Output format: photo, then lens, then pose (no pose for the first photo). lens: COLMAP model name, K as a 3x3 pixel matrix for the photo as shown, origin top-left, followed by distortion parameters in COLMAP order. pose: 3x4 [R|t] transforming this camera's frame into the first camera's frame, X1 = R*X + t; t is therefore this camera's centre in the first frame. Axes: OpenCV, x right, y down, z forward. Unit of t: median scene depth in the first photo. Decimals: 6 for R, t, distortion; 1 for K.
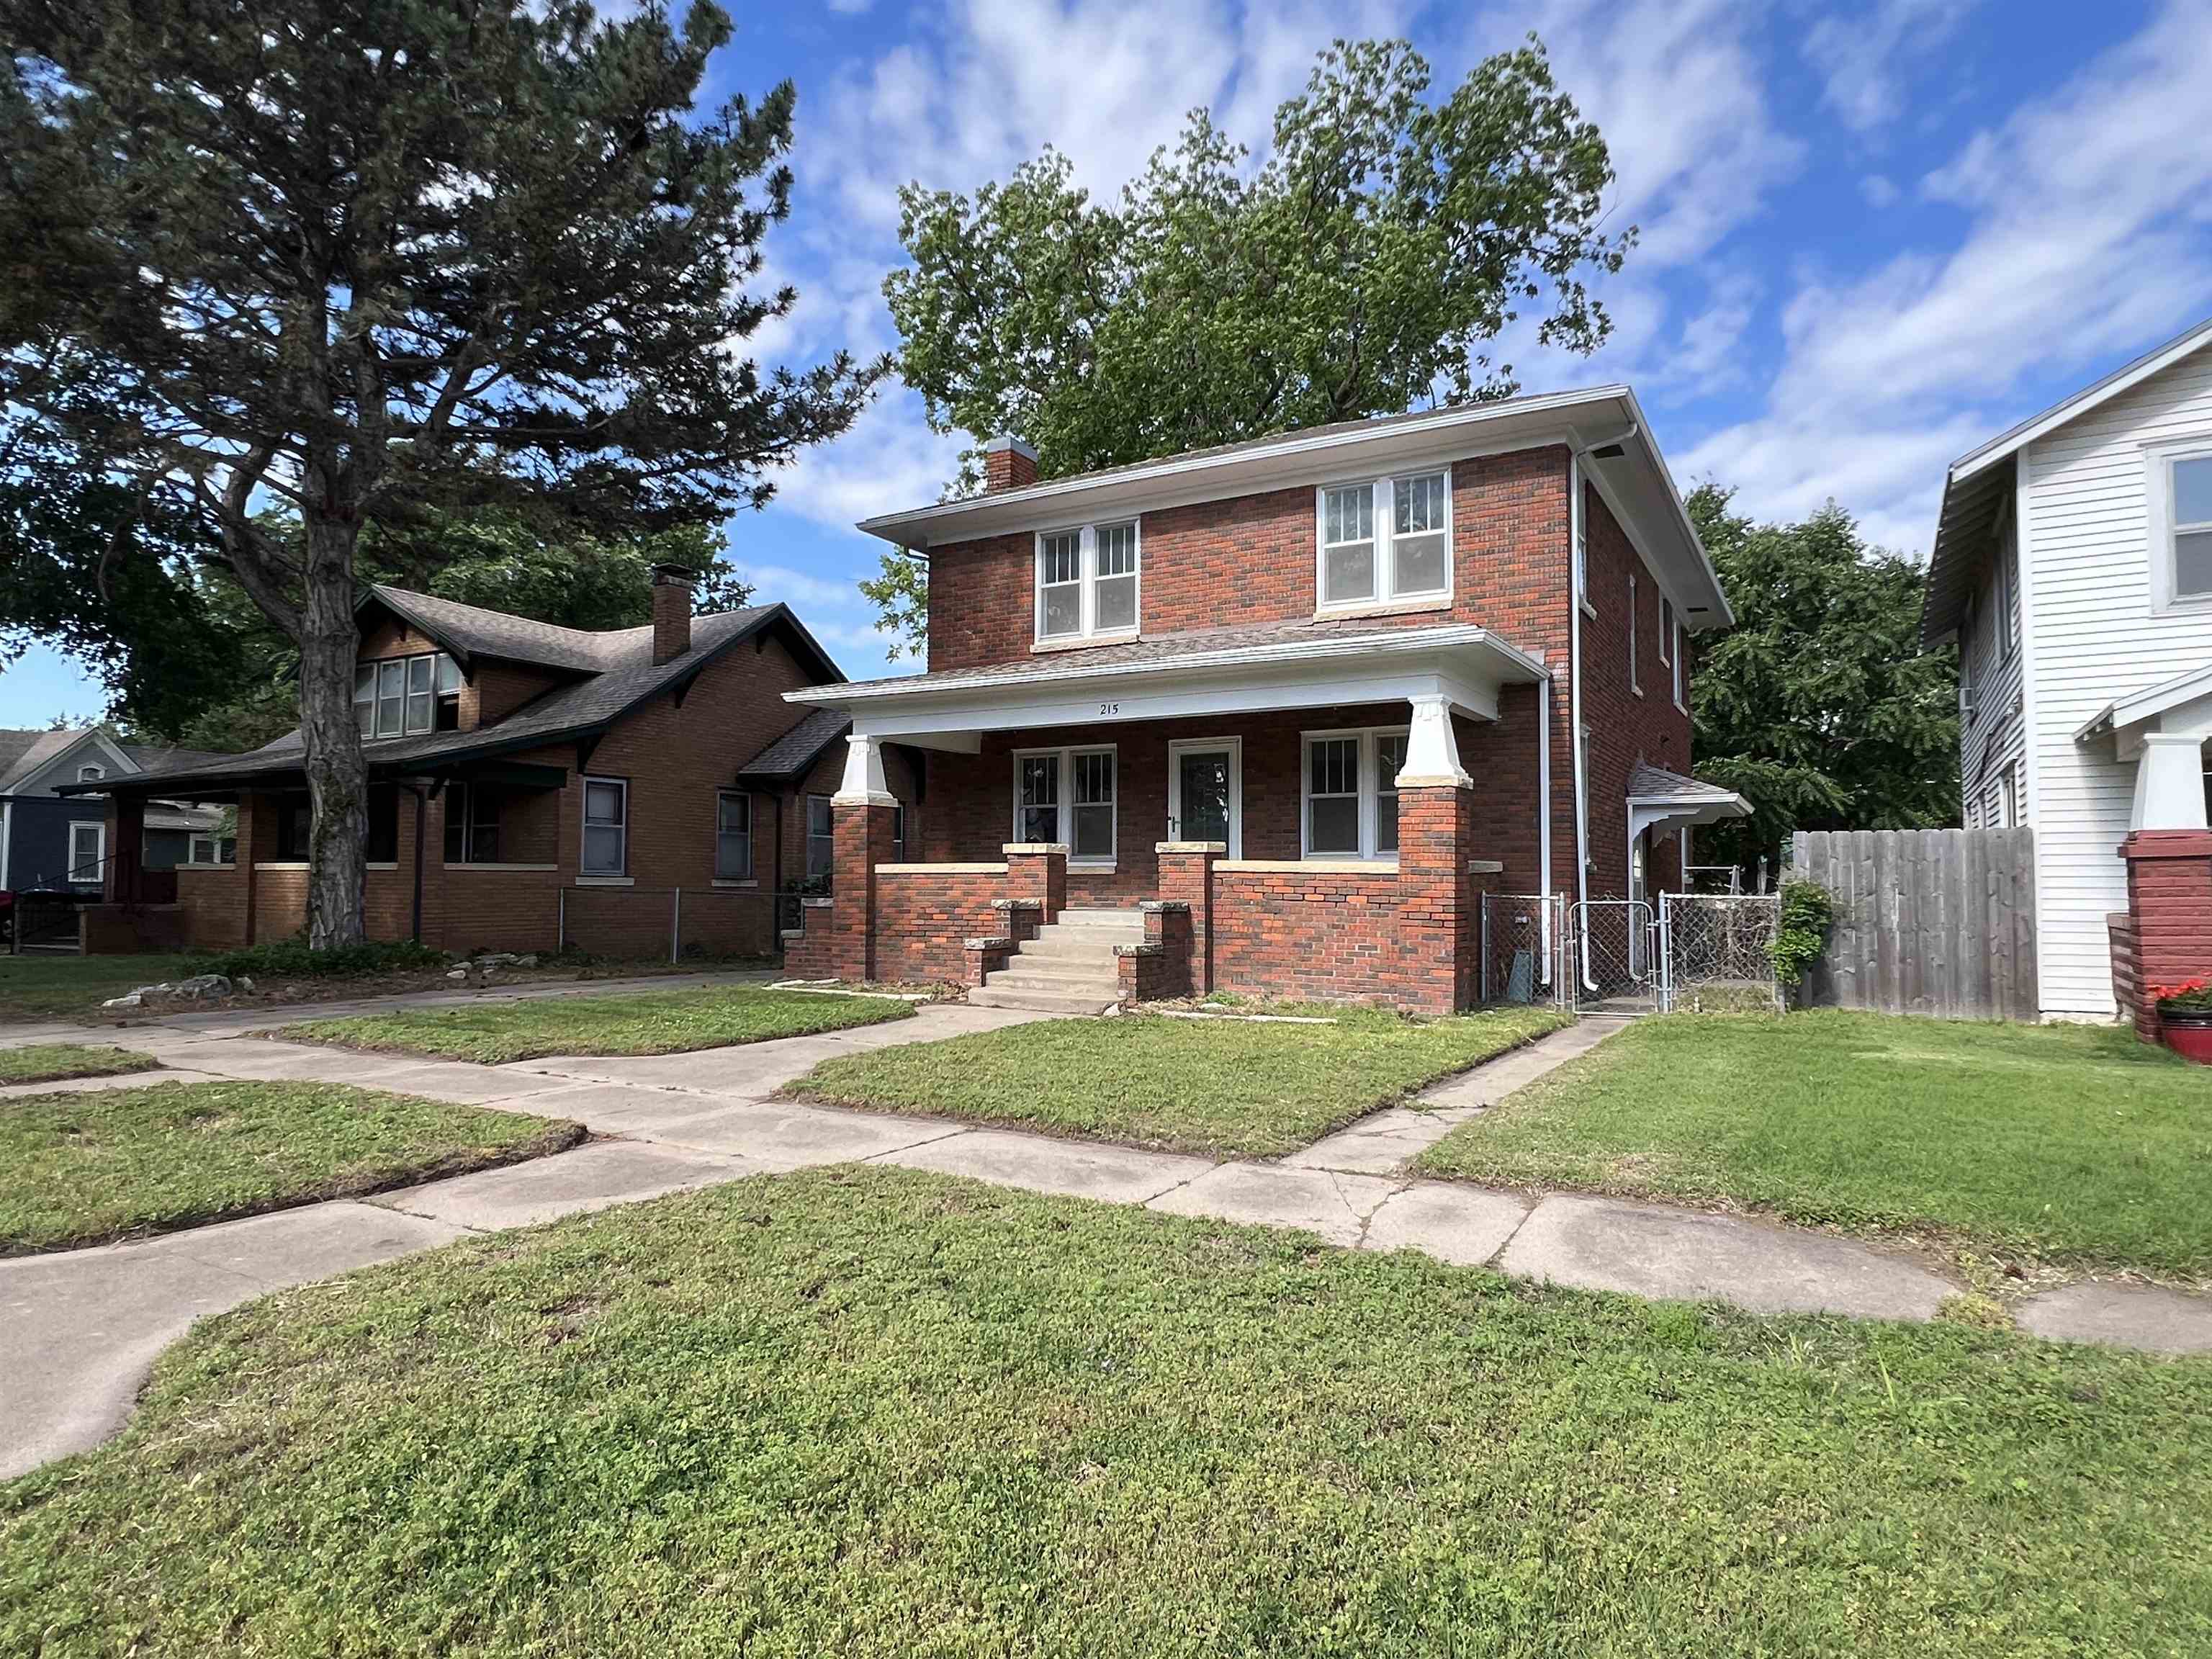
lens RADIAL K [[1275.7, 0, 1104.8], [0, 1275.7, 826.5], [0, 0, 1]] dist [-0.008627, -0.001032]
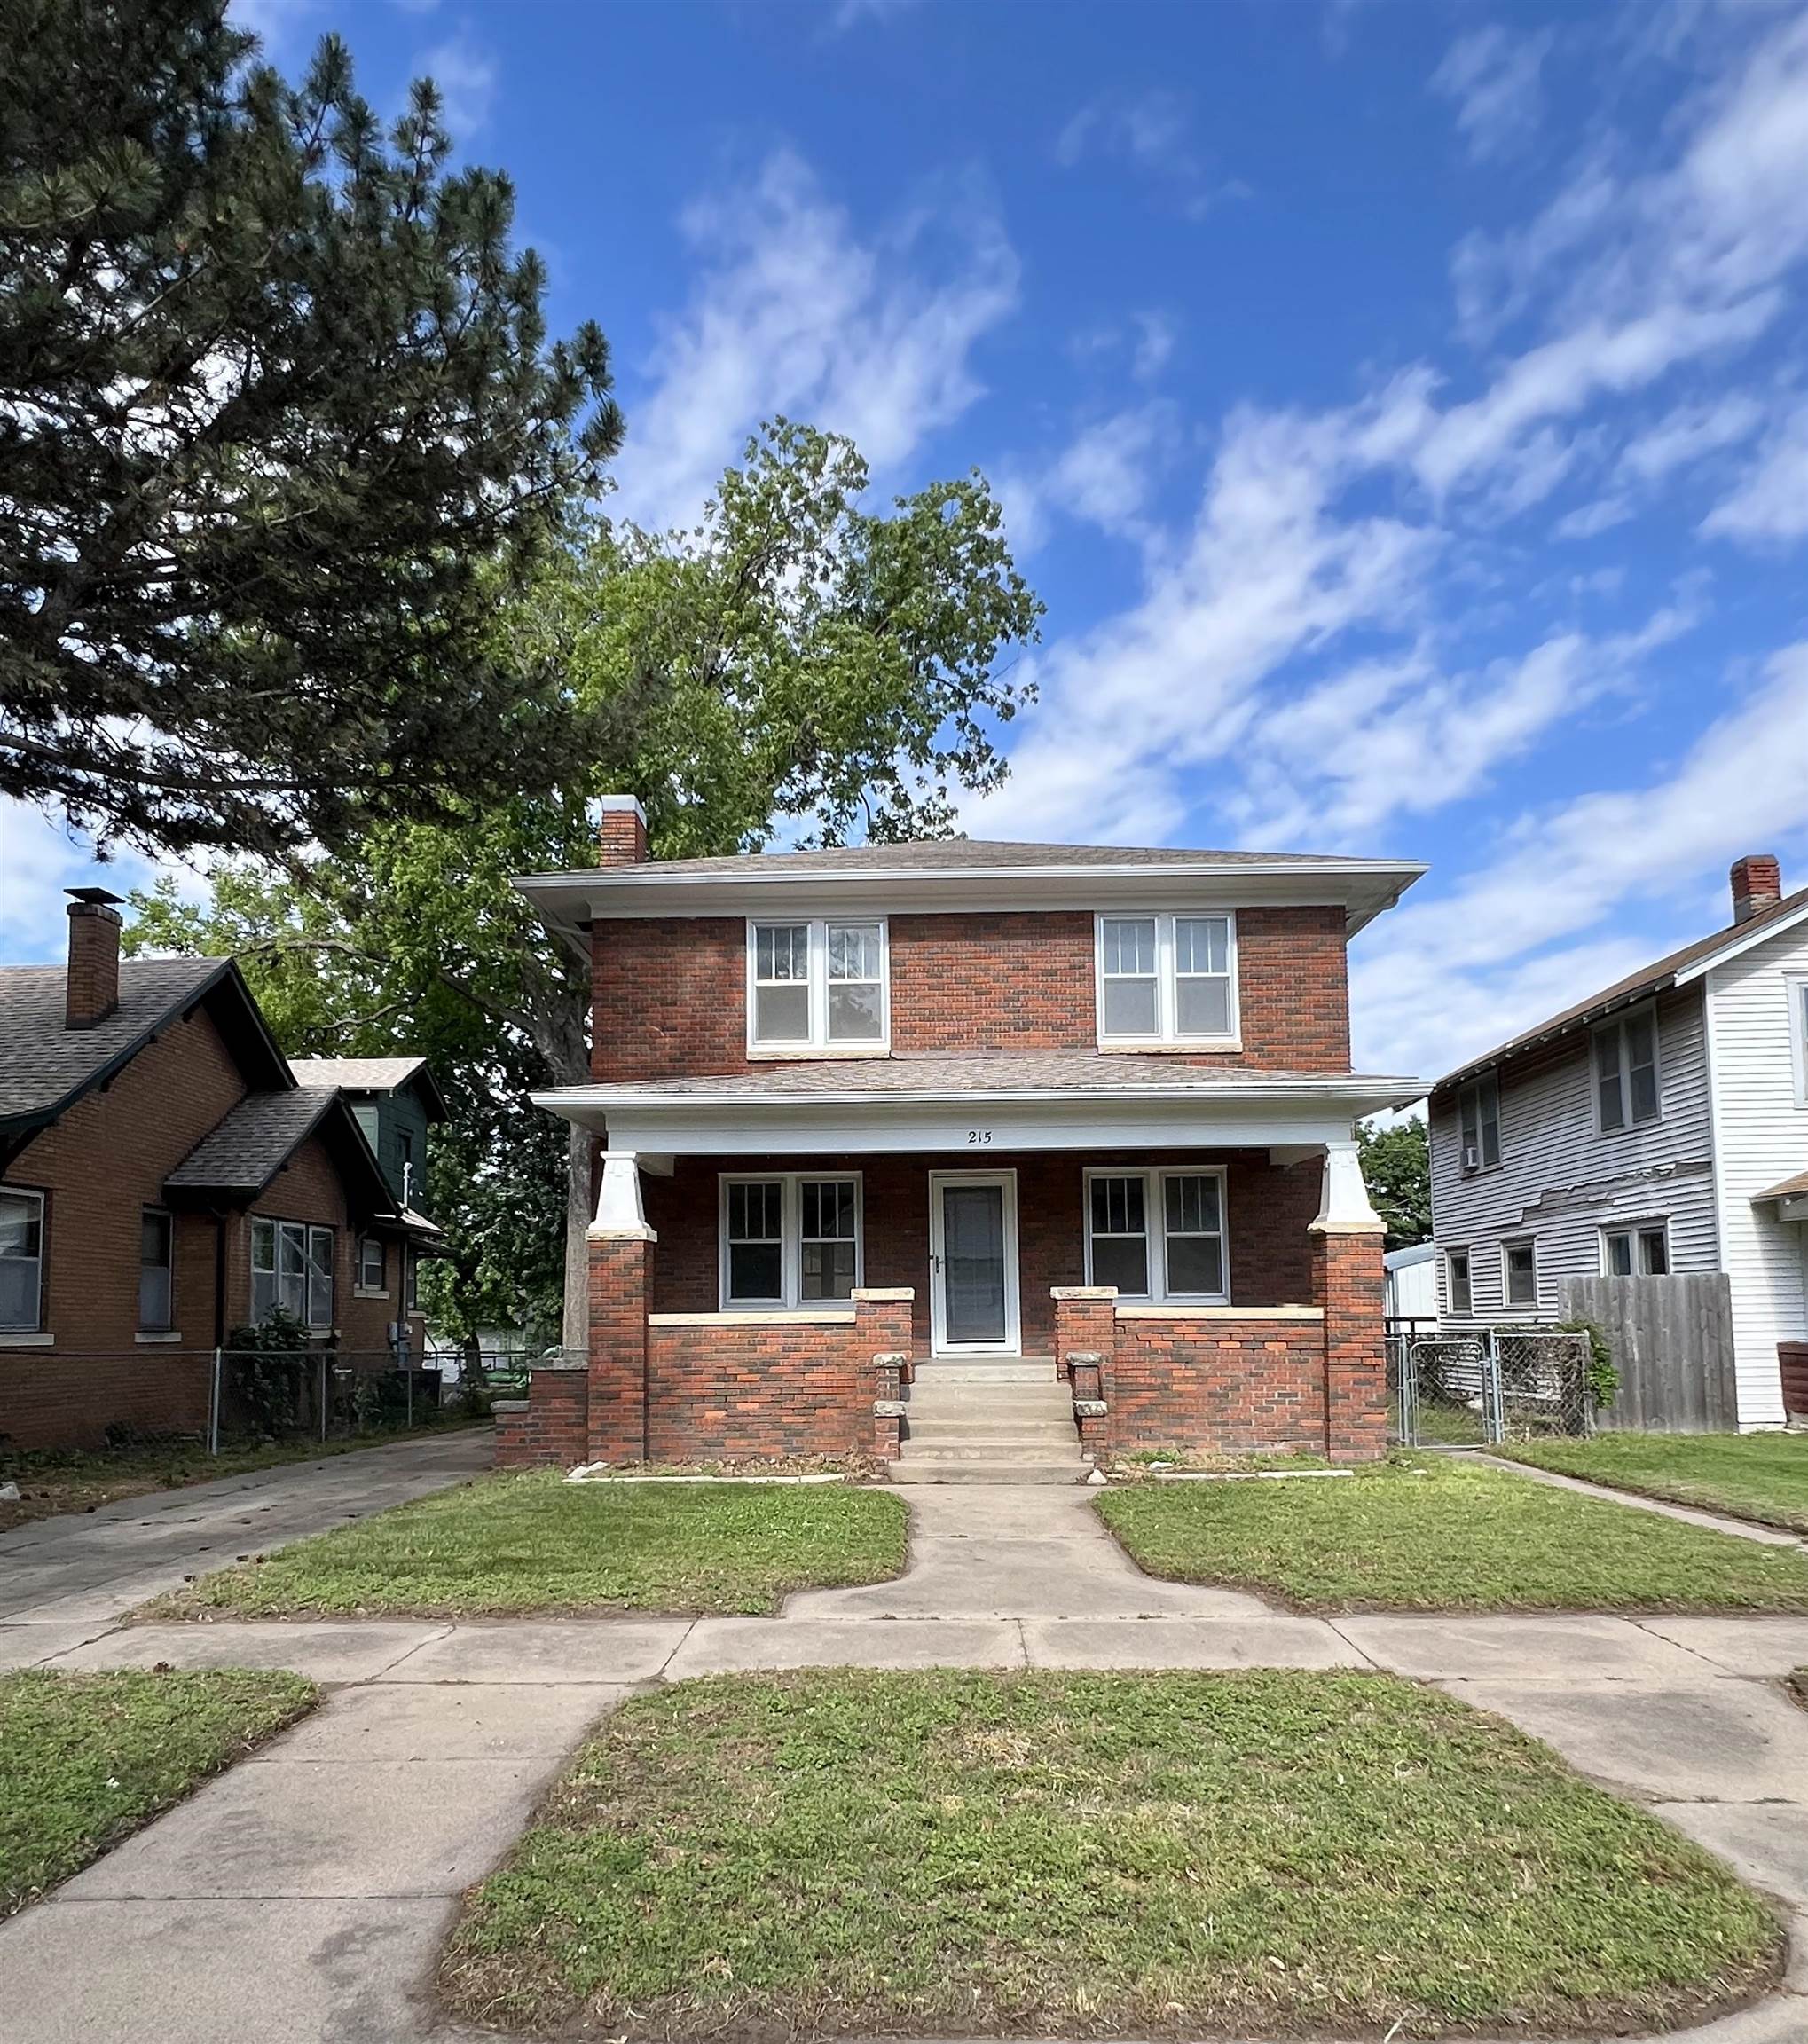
lens RADIAL K [[1353.5, 0, 915.9], [0, 1353.5, 1217.8], [0, 0, 1]] dist [0.002965, 0.000799]
pose [[0.871273, 0.019517, 0.490410, -0.454297], [-0.007684, 0.999629, -0.026132, -0.009742], [-0.490739, 0.019000, 0.871100, 0.185972]]
